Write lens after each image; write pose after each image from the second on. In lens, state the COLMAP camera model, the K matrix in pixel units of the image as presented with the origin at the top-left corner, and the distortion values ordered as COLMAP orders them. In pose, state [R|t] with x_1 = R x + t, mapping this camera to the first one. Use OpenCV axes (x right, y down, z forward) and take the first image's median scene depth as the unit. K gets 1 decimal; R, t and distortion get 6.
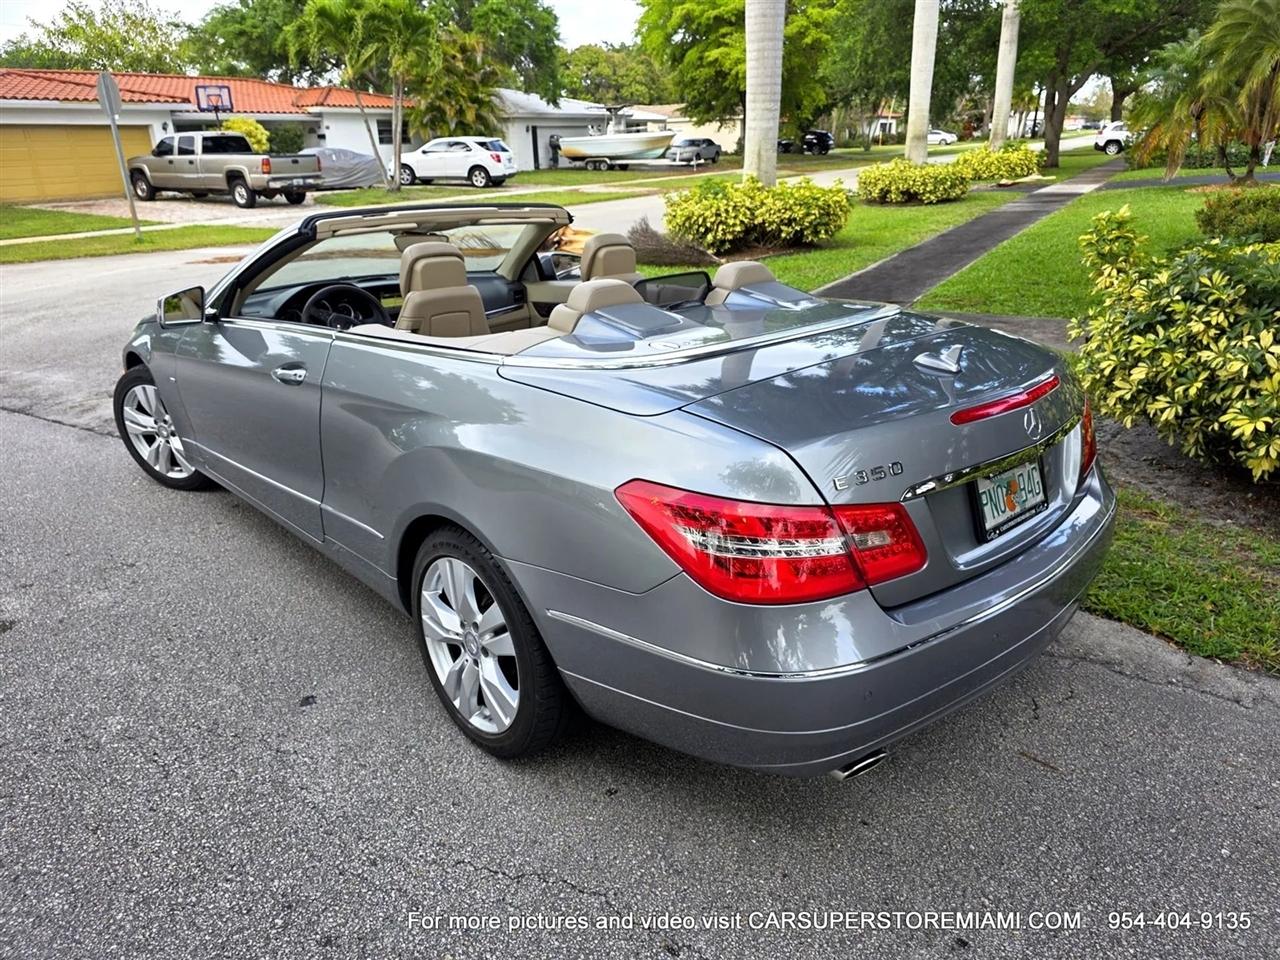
lens RADIAL K [[861.7, 0, 634.0], [0, 861.7, 472.3], [0, 0, 1]] dist [0.037509, -0.034192]
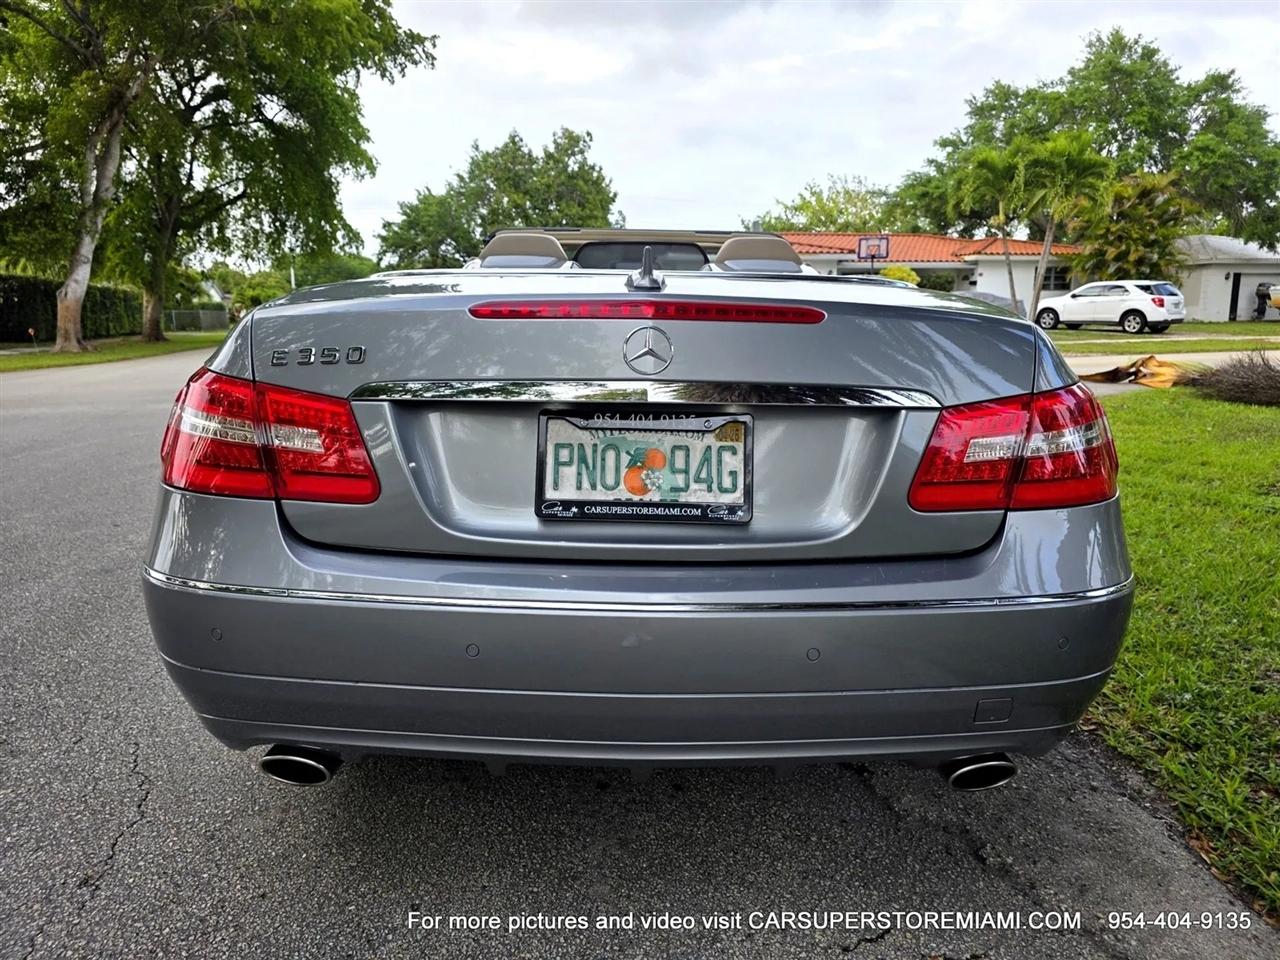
lens RADIAL K [[860.8, 0, 637.1], [0, 860.8, 476.6], [0, 0, 1]] dist [0.041307, -0.036668]
pose [[0.744148, 0.143564, -0.652406, 0.098260], [-0.247356, 0.966431, -0.069474, 0.008780], [0.620531, 0.213075, 0.754679, 0.061776]]
